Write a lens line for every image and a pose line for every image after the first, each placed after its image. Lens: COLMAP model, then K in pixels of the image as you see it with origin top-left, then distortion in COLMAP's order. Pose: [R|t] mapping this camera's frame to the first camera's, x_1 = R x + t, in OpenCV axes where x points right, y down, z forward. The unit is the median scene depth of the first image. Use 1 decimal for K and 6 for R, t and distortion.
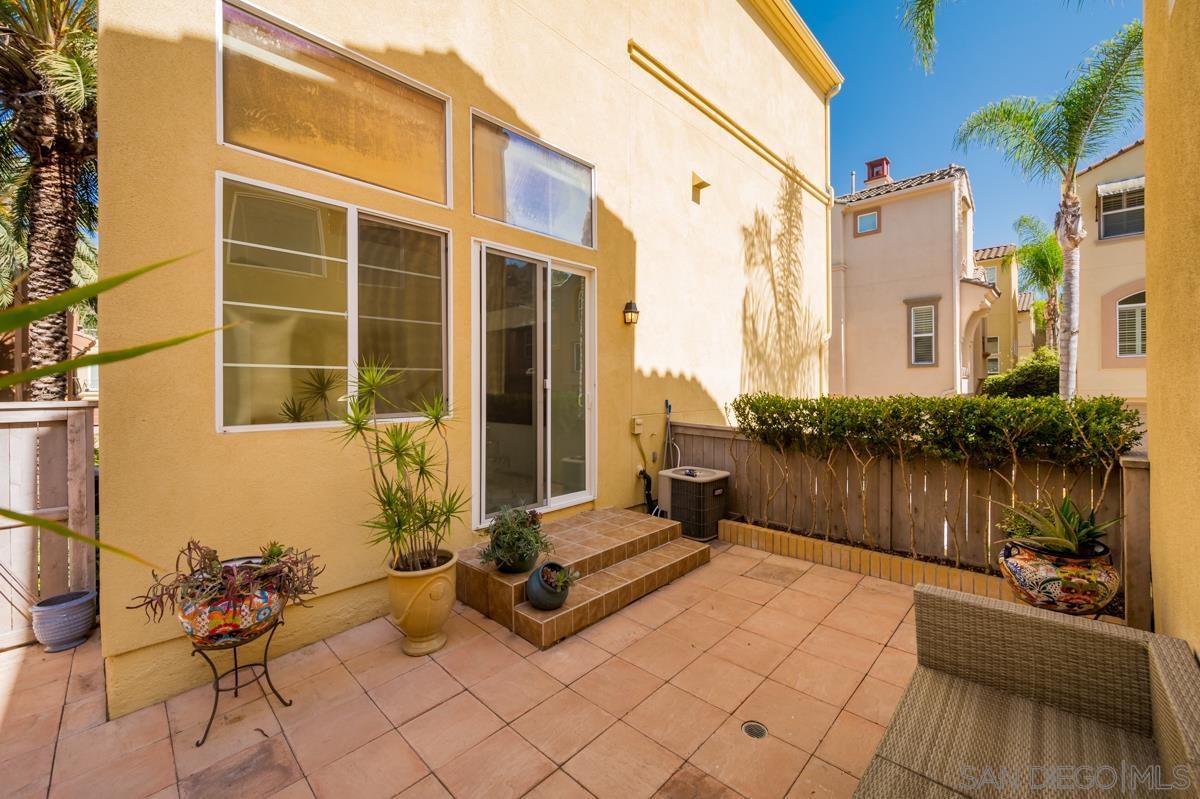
lens RADIAL K [[469.4, 0, 589.7], [0, 469.4, 406.8], [0, 0, 1]] dist [0.001098, 0.000269]
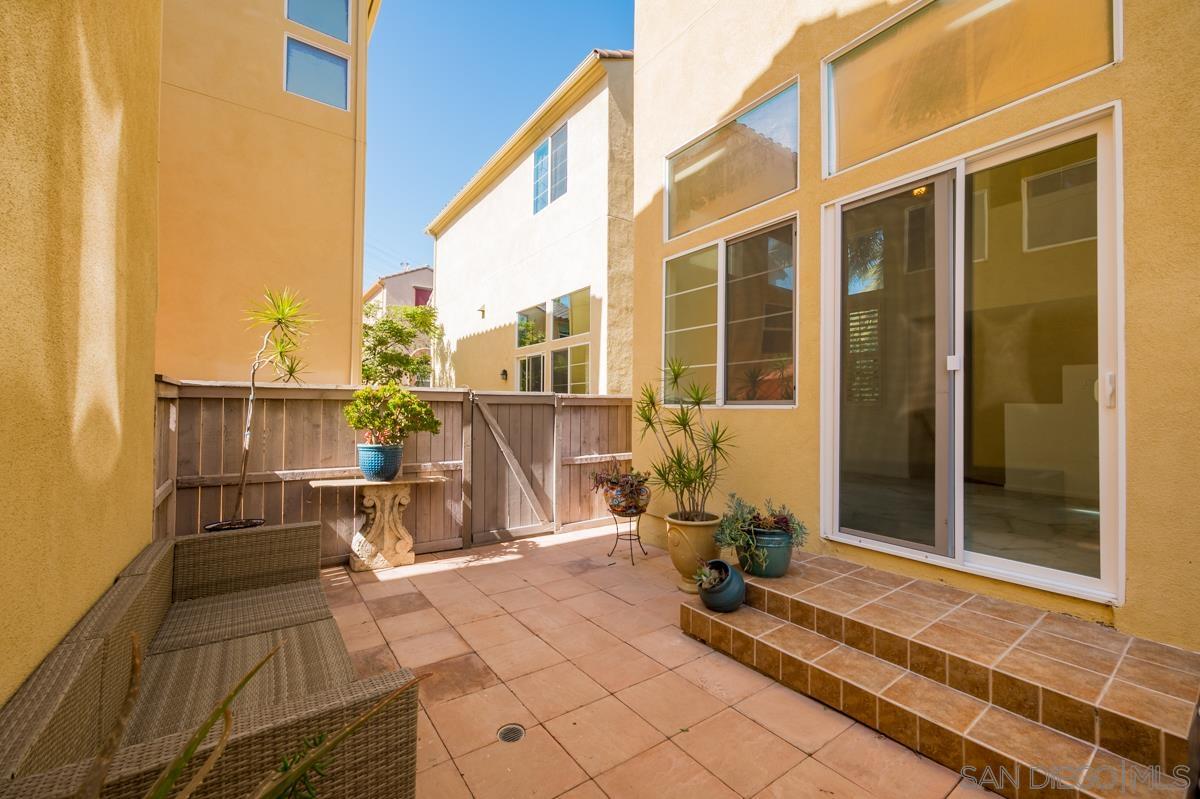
lens RADIAL K [[469.4, 0, 589.7], [0, 469.4, 406.8], [0, 0, 1]] dist [0.001098, 0.000269]
pose [[-0.169573, -0.003078, -0.985513, 0.789764], [-0.052096, 0.998625, 0.005845, 0.045863], [0.984140, 0.052333, -0.169500, 0.836557]]
